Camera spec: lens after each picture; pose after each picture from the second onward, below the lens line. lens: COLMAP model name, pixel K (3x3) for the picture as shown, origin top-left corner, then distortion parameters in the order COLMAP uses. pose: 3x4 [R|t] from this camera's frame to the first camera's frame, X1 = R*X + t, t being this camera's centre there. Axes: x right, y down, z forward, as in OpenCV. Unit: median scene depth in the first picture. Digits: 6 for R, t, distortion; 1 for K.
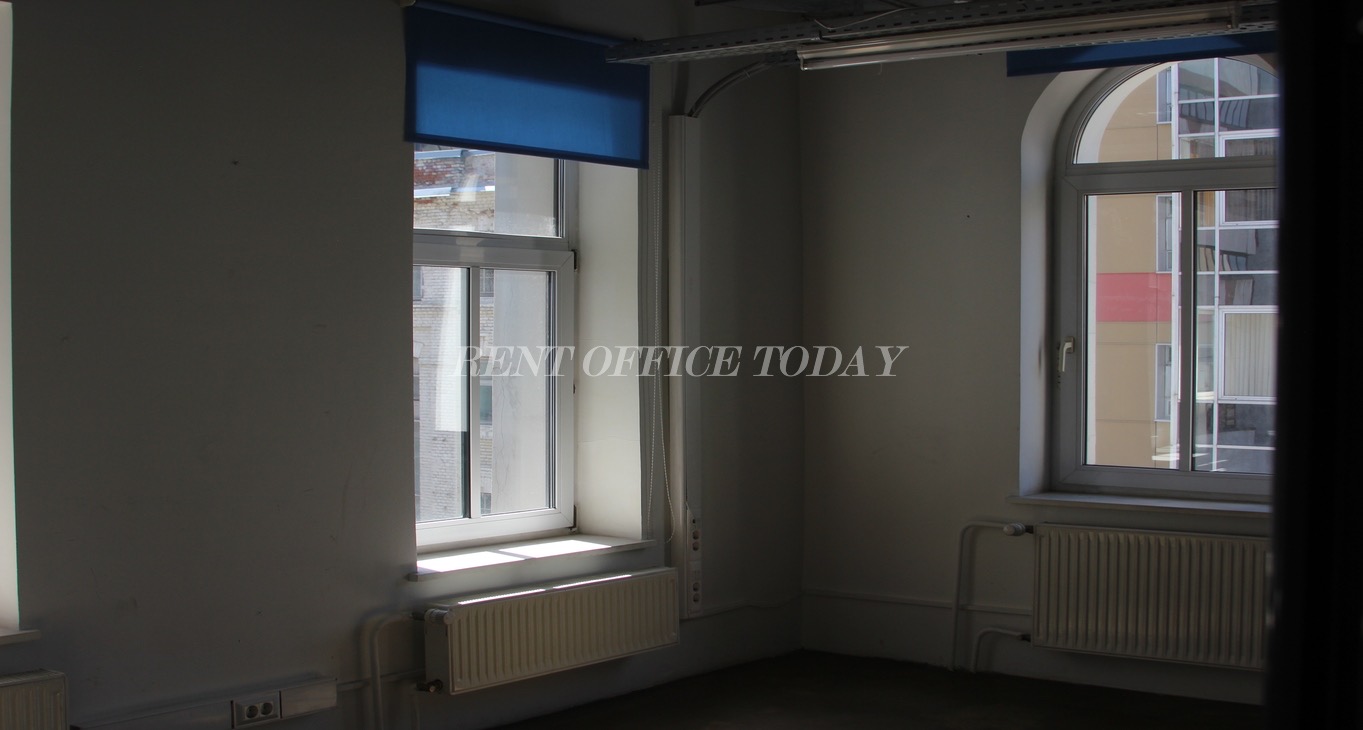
lens RADIAL K [[1737.1, 0, 681.5], [0, 1737.1, 365.0], [0, 0, 1]] dist [-0.176920, 0.034531]
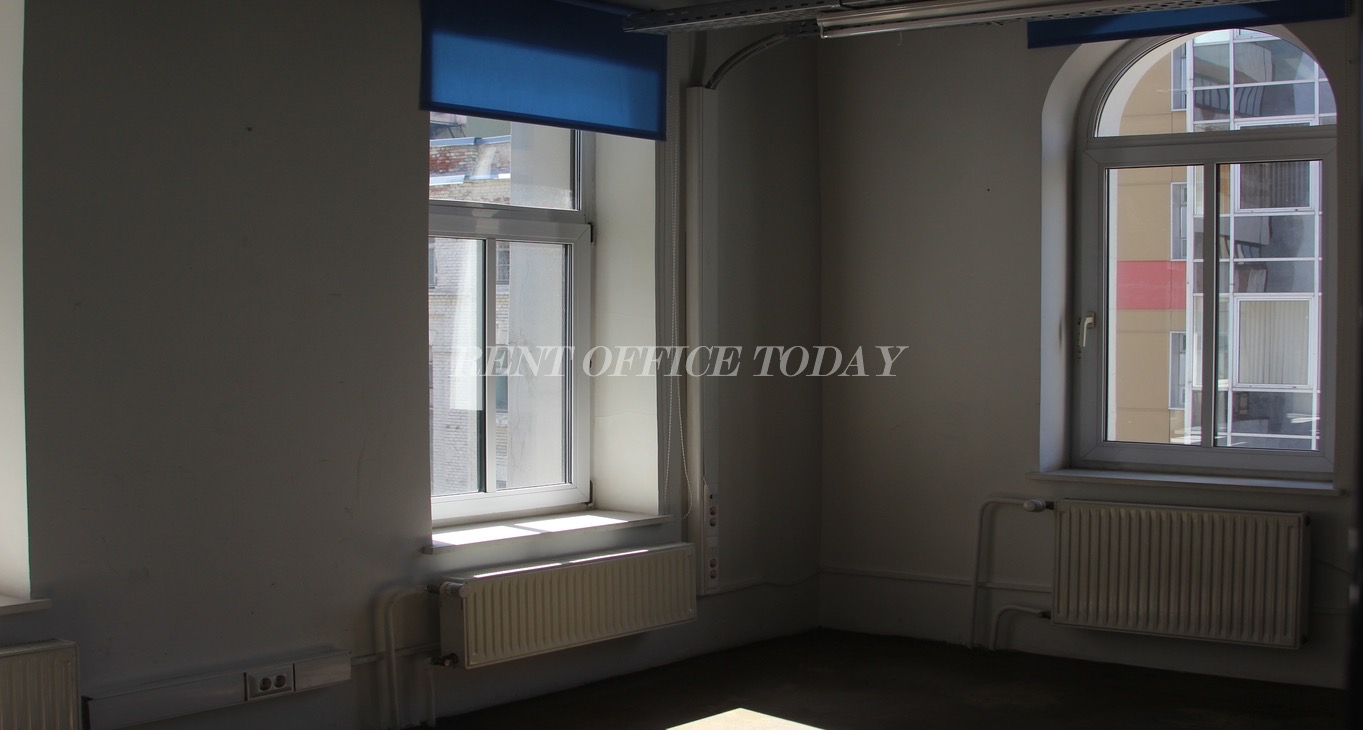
lens RADIAL K [[1737.1, 0, 681.5], [0, 1737.1, 365.0], [0, 0, 1]] dist [-0.176920, 0.034531]
pose [[0.999970, 0.001248, -0.007653, -0.002334], [-0.001195, 0.999975, 0.006936, 0.008116], [0.007661, -0.006927, 0.999947, 0.009022]]
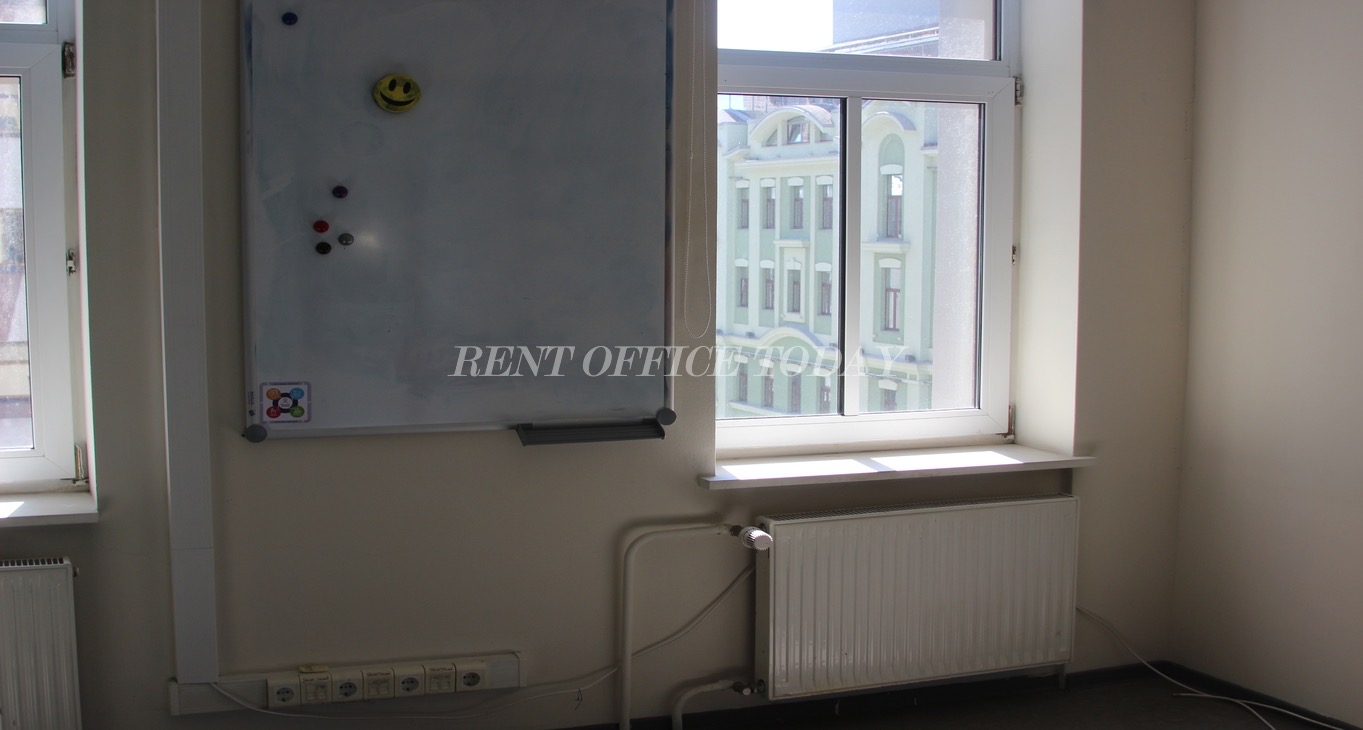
lens RADIAL K [[1737.1, 0, 681.5], [0, 1737.1, 365.0], [0, 0, 1]] dist [-0.176920, 0.034531]
pose [[0.867187, 0.043395, -0.496089, 0.196696], [-0.009920, 0.997504, 0.069916, 0.010219], [0.497884, -0.055710, 0.865452, 0.263587]]
